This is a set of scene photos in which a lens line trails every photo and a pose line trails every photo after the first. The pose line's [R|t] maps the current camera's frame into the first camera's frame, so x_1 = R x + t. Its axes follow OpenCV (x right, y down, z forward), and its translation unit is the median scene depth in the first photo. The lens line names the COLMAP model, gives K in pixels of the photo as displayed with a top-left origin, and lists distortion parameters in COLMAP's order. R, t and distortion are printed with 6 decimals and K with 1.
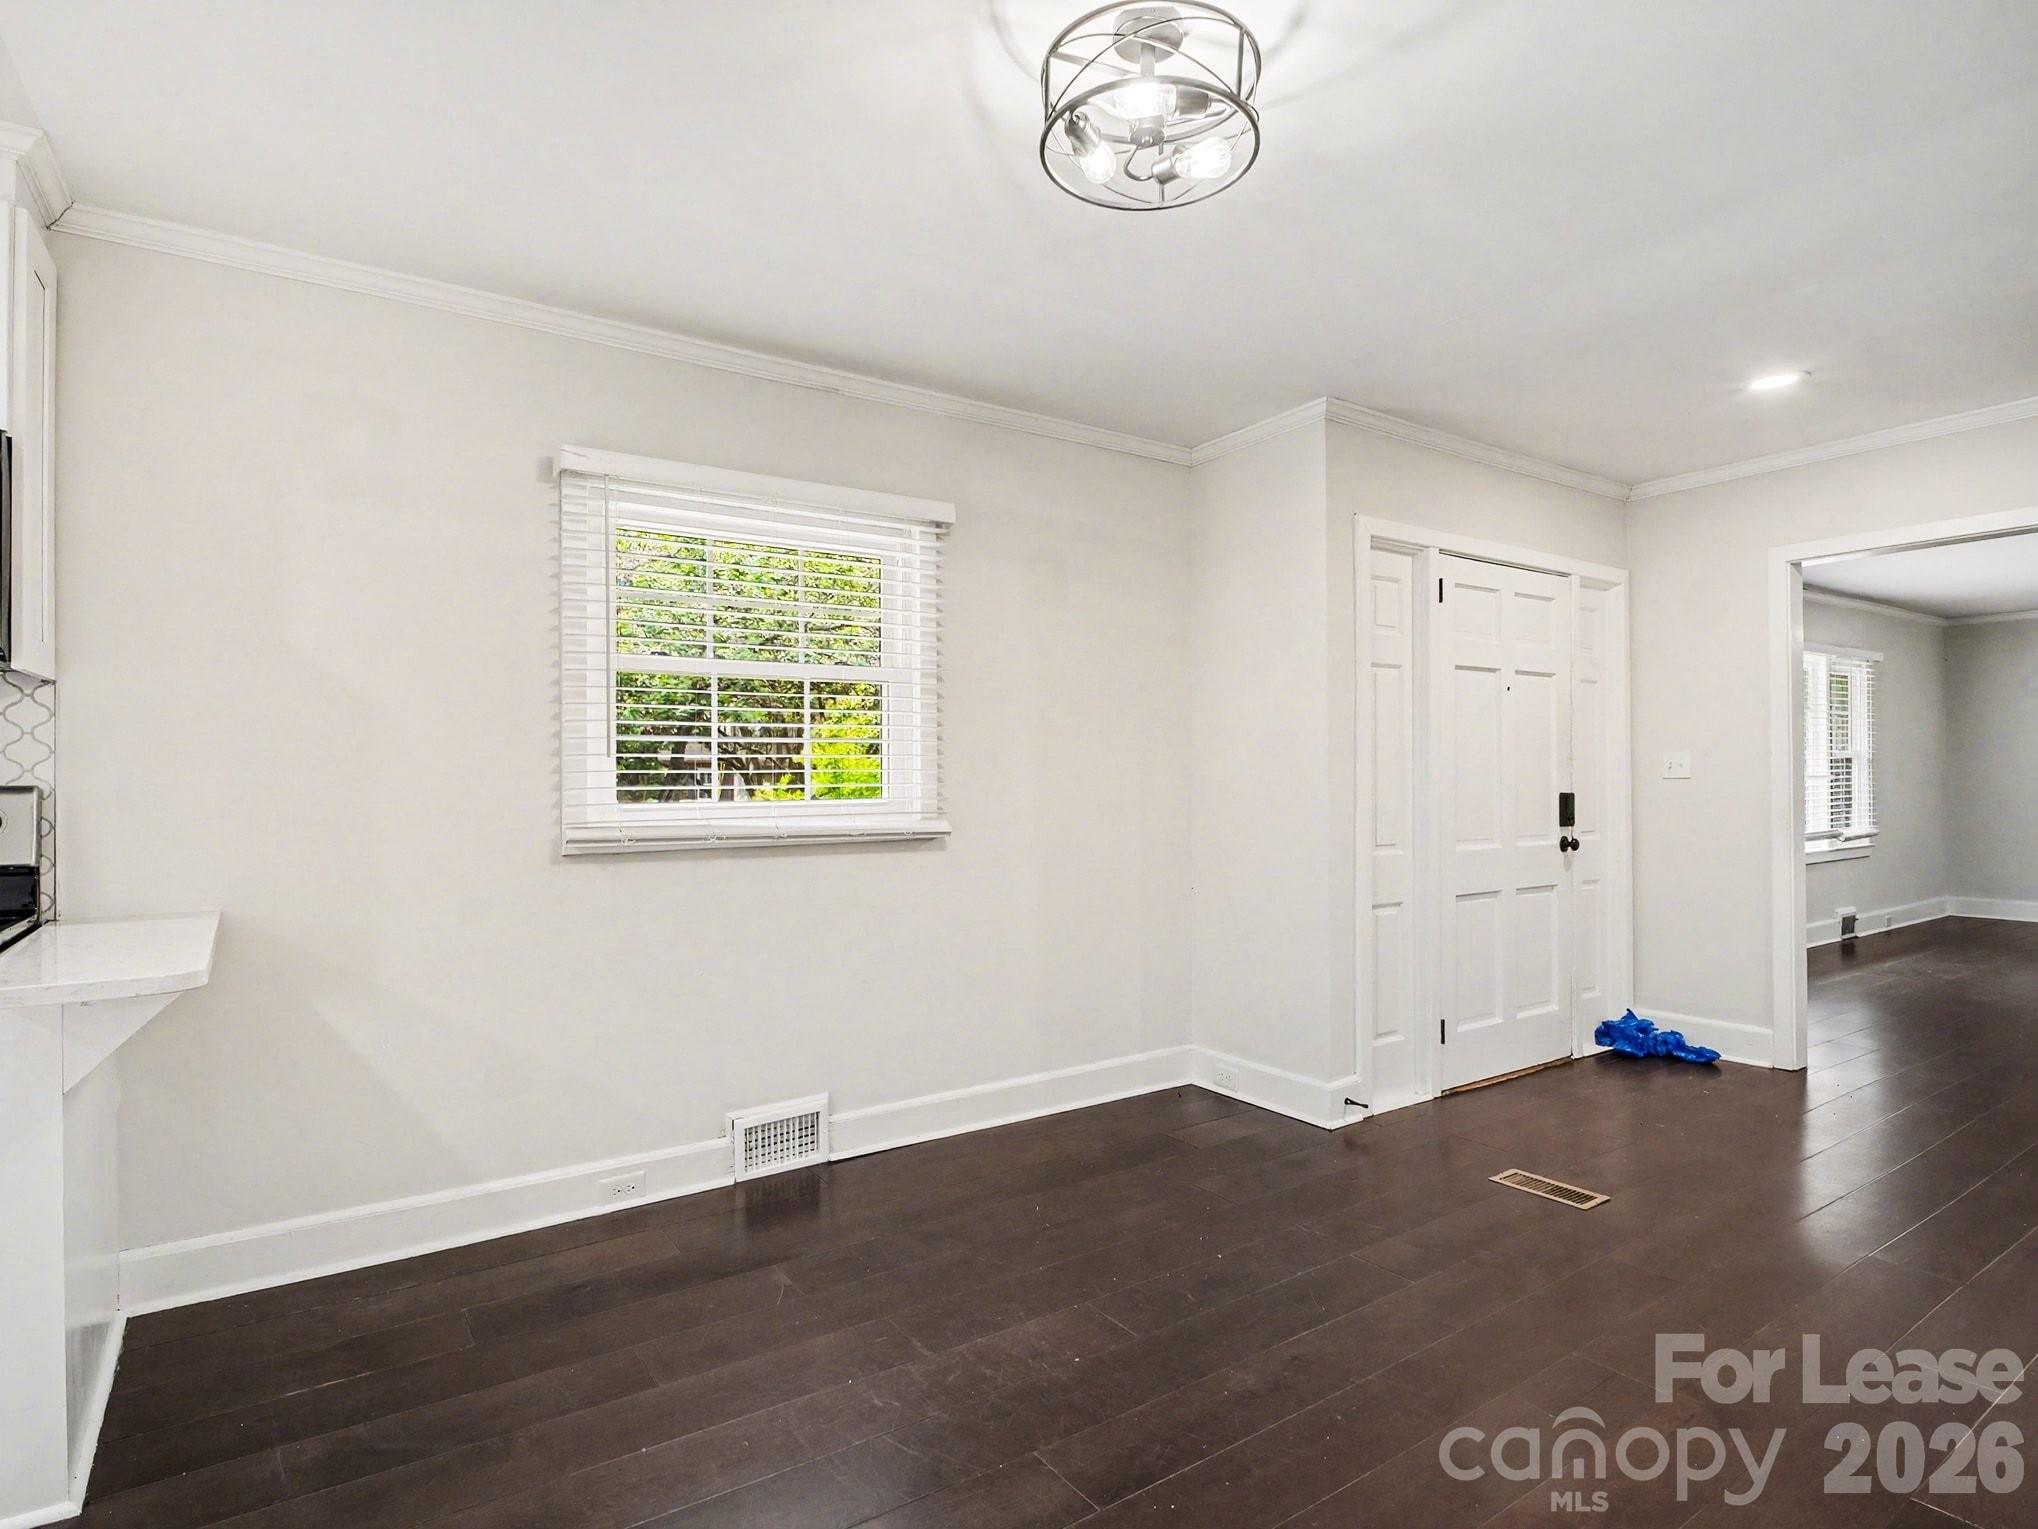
lens RADIAL K [[1098.3, 0, 1019.7], [0, 1098.3, 773.5], [0, 0, 1]] dist [0.003164, -0.001092]
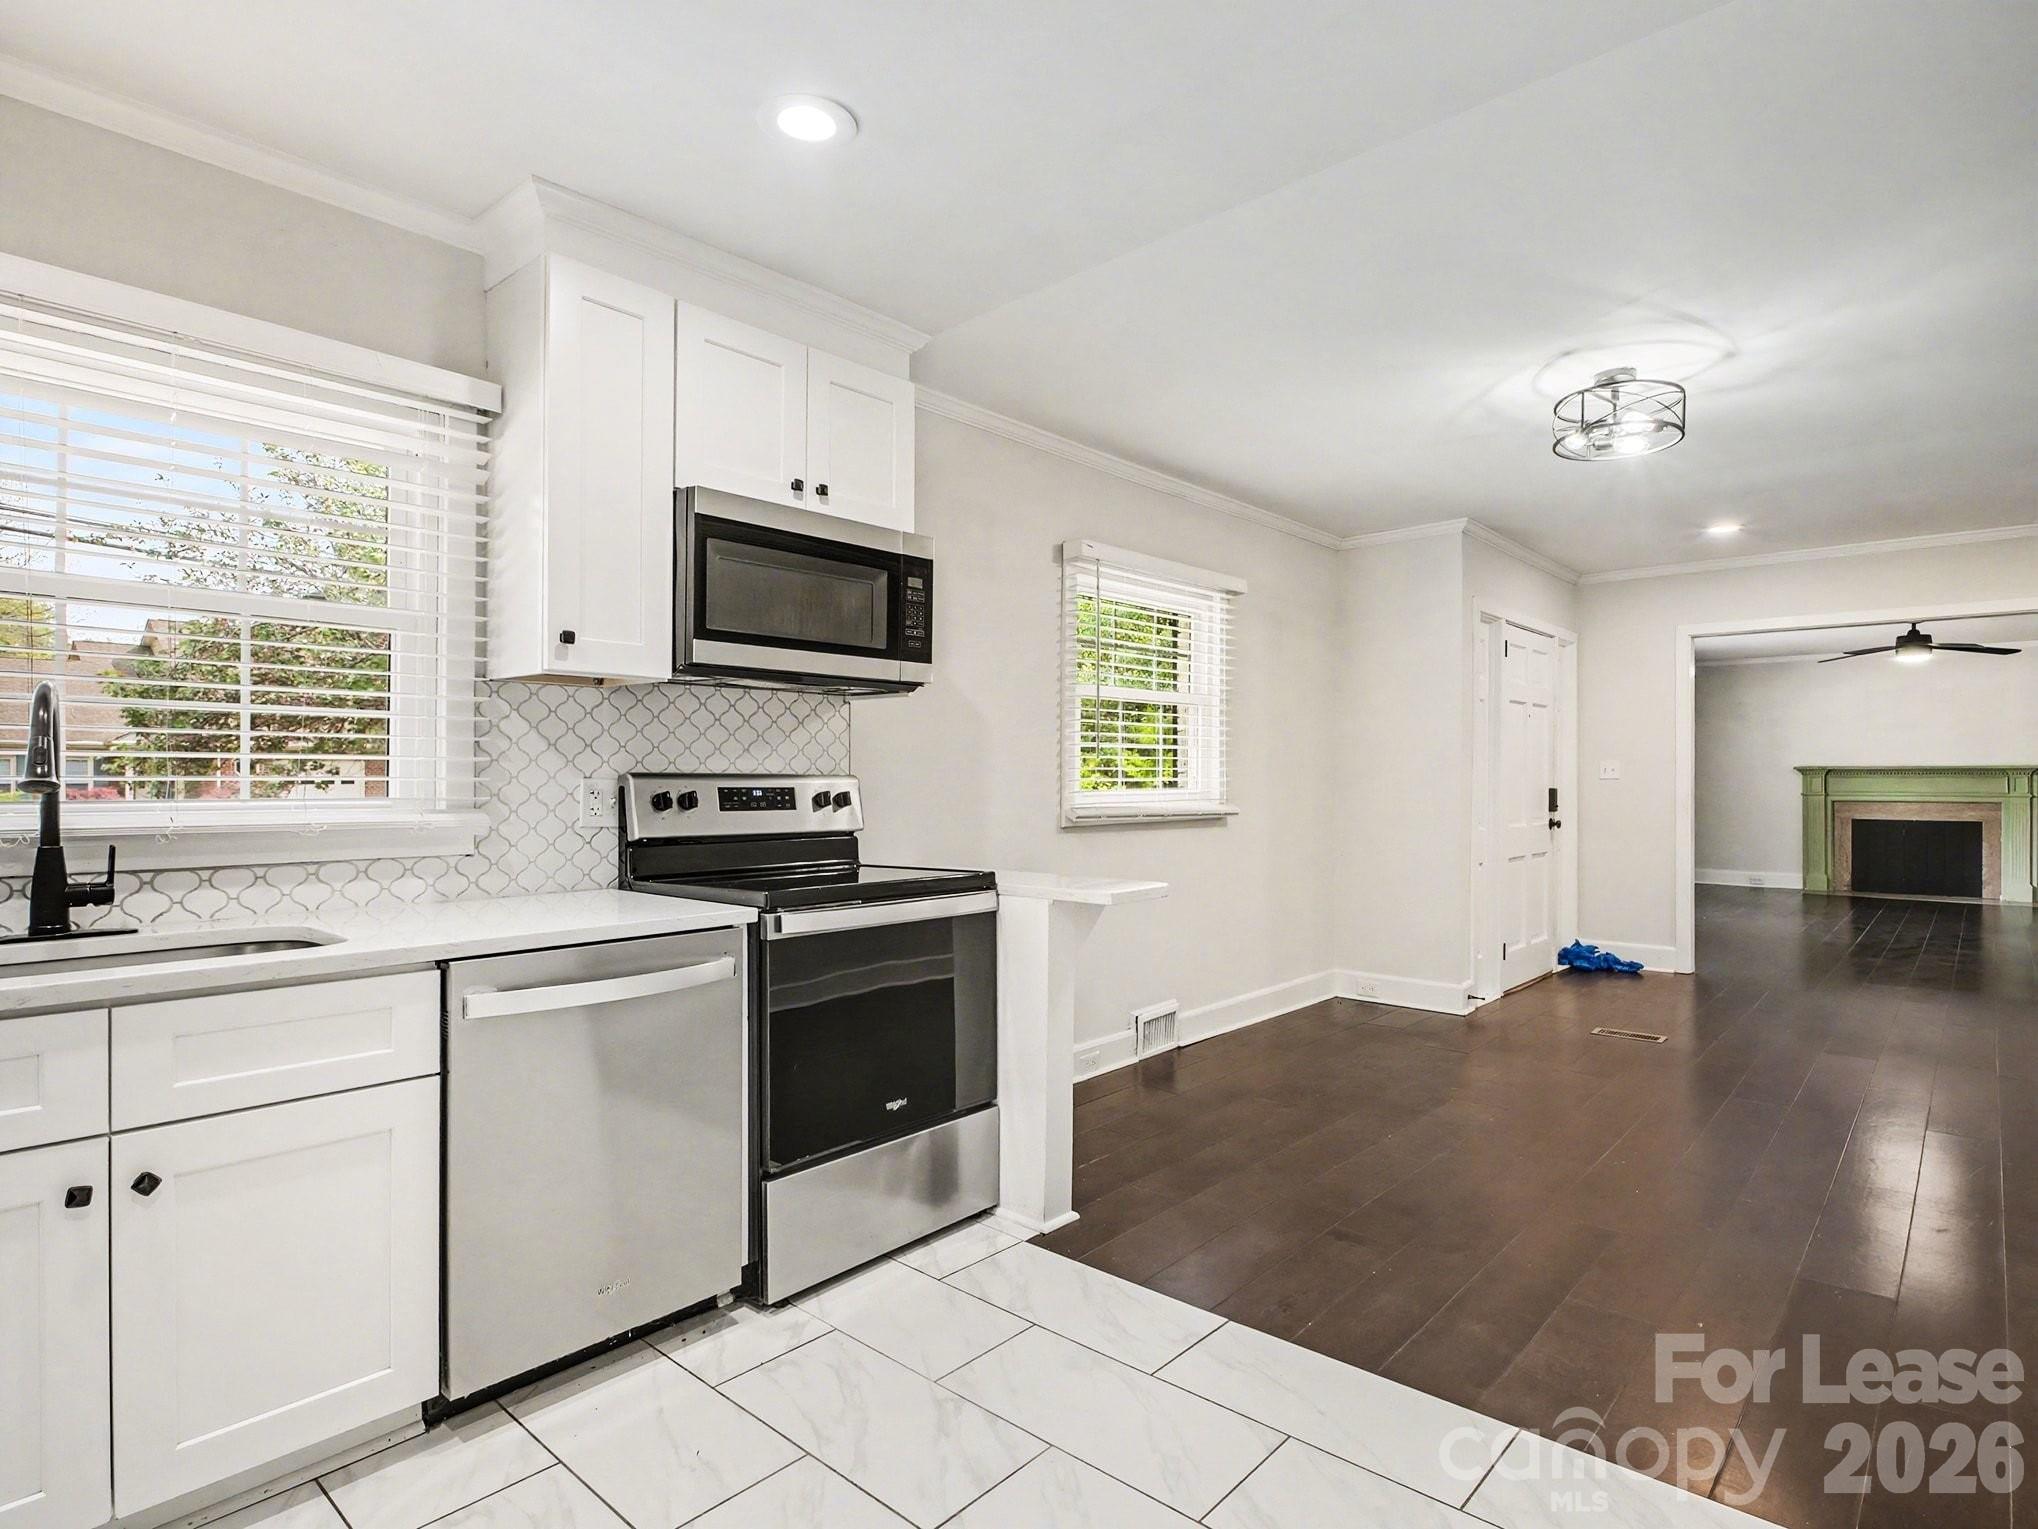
lens RADIAL K [[1114.7, 0, 1010.5], [0, 1114.7, 769.3], [0, 0, 1]] dist [0.001430, -0.001601]
pose [[0.969981, 0.011527, 0.242906, -0.656025], [-0.012098, 0.999926, 0.000859, 0.000103], [-0.242878, -0.003772, 0.970050, -0.293557]]
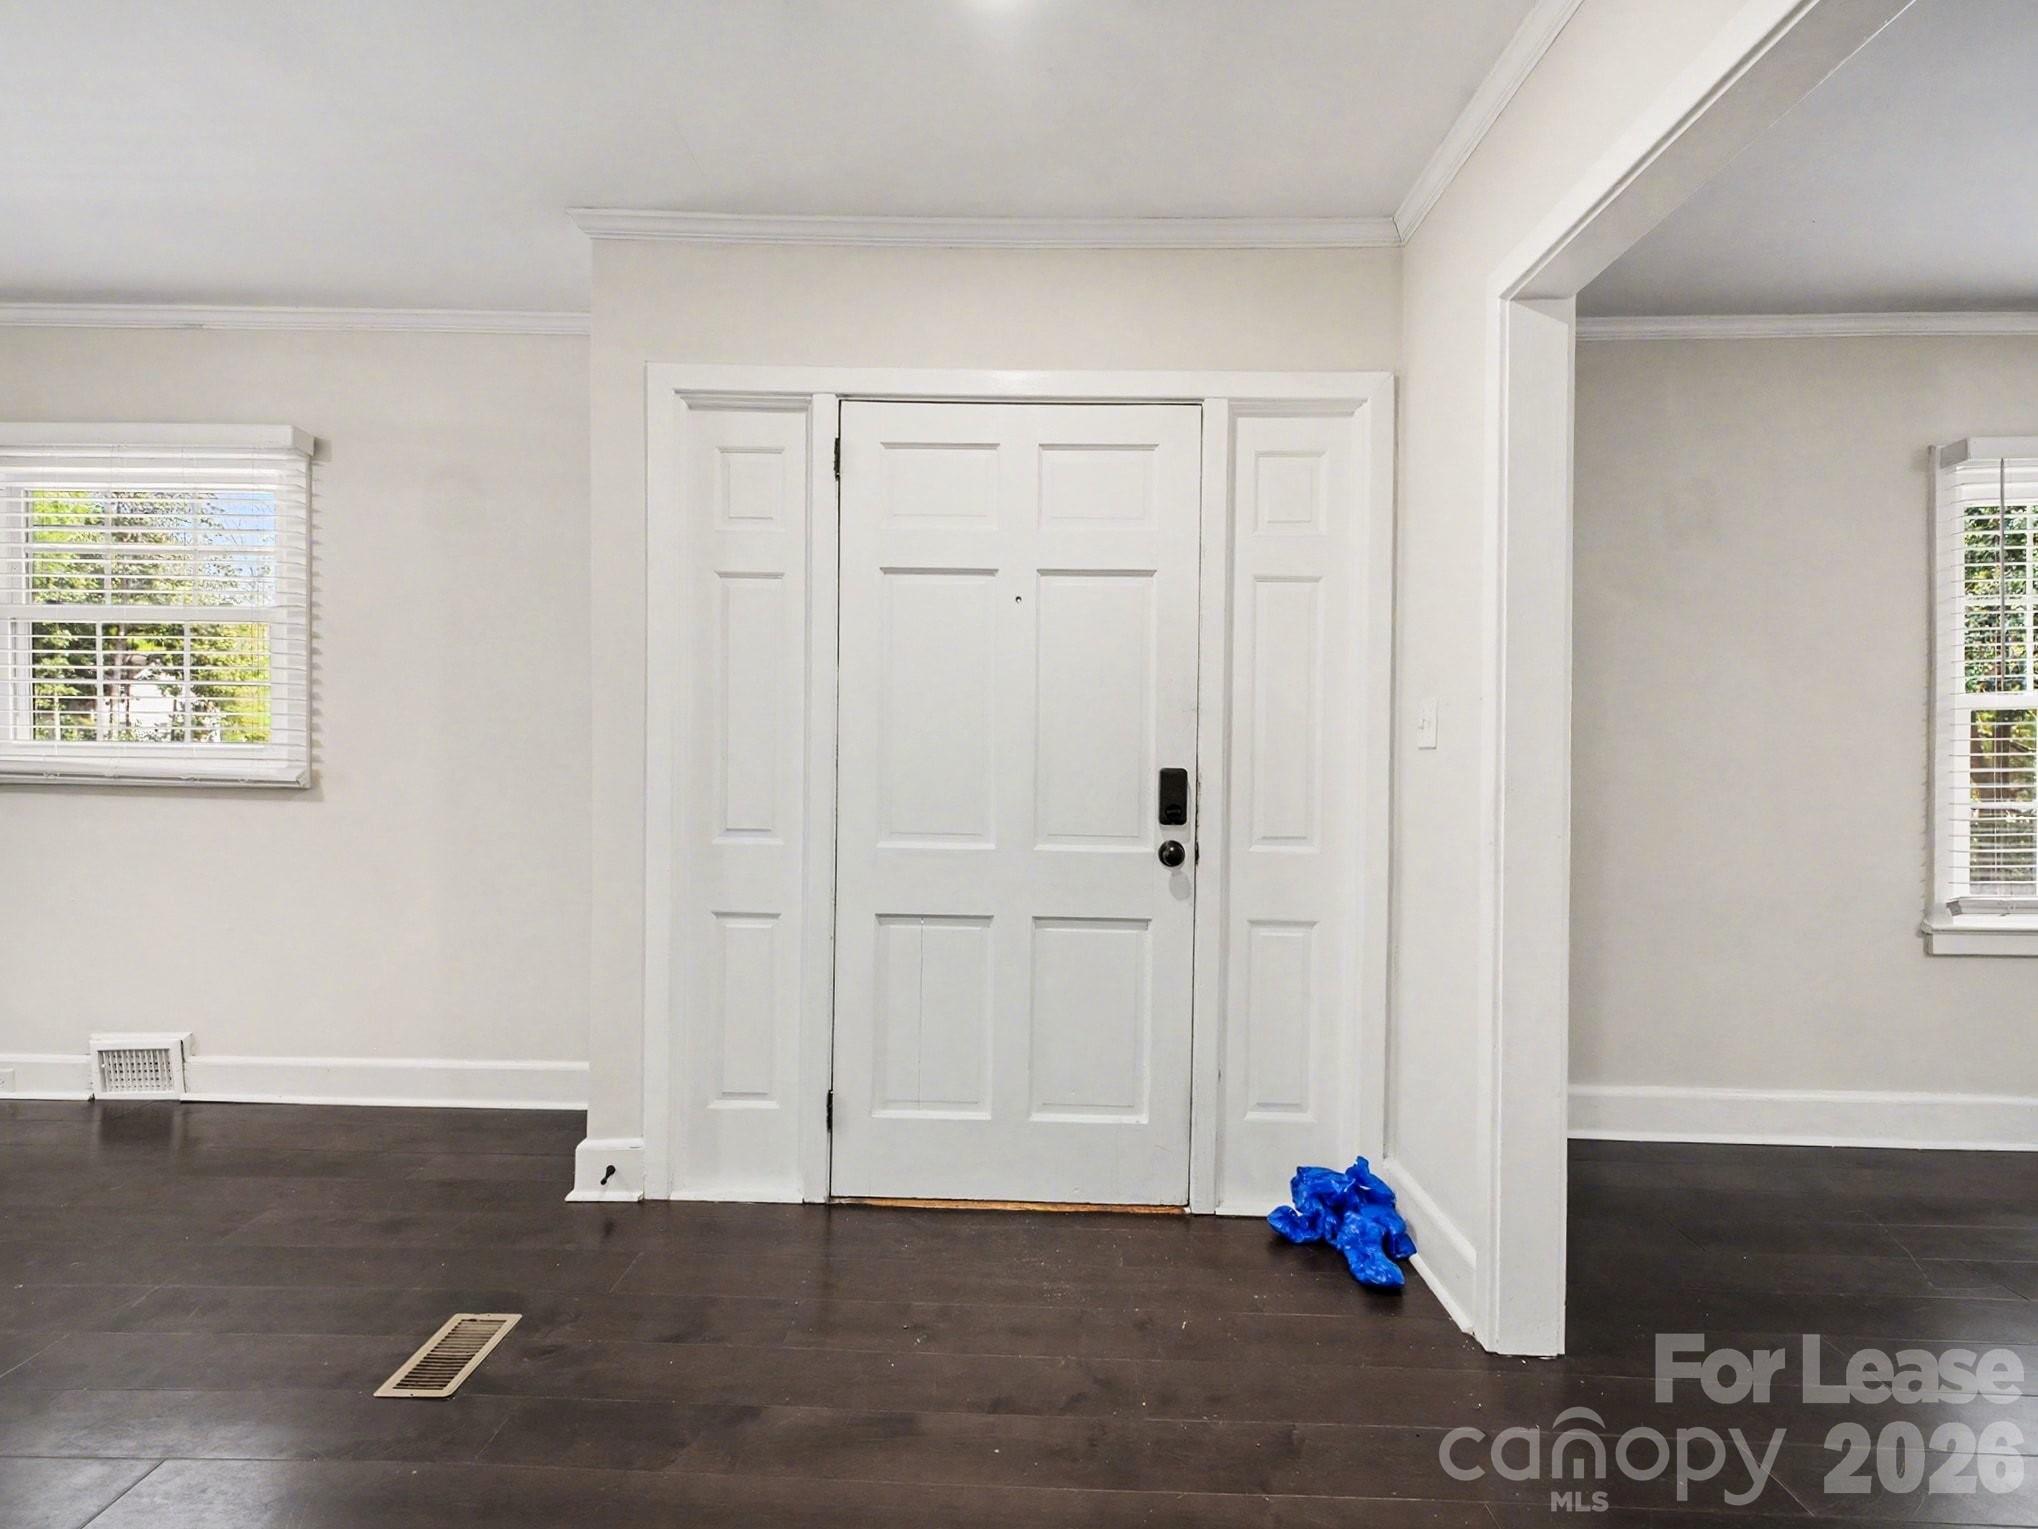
lens RADIAL K [[1141.4, 0, 1002.1], [0, 1141.4, 757.6], [0, 0, 1]] dist [0.039230, -0.031055]
pose [[0.809917, 0.035429, -0.585473, 0.941972], [-0.016641, 0.999160, 0.037443, -0.012728], [0.586308, -0.020583, 0.809827, 0.527841]]
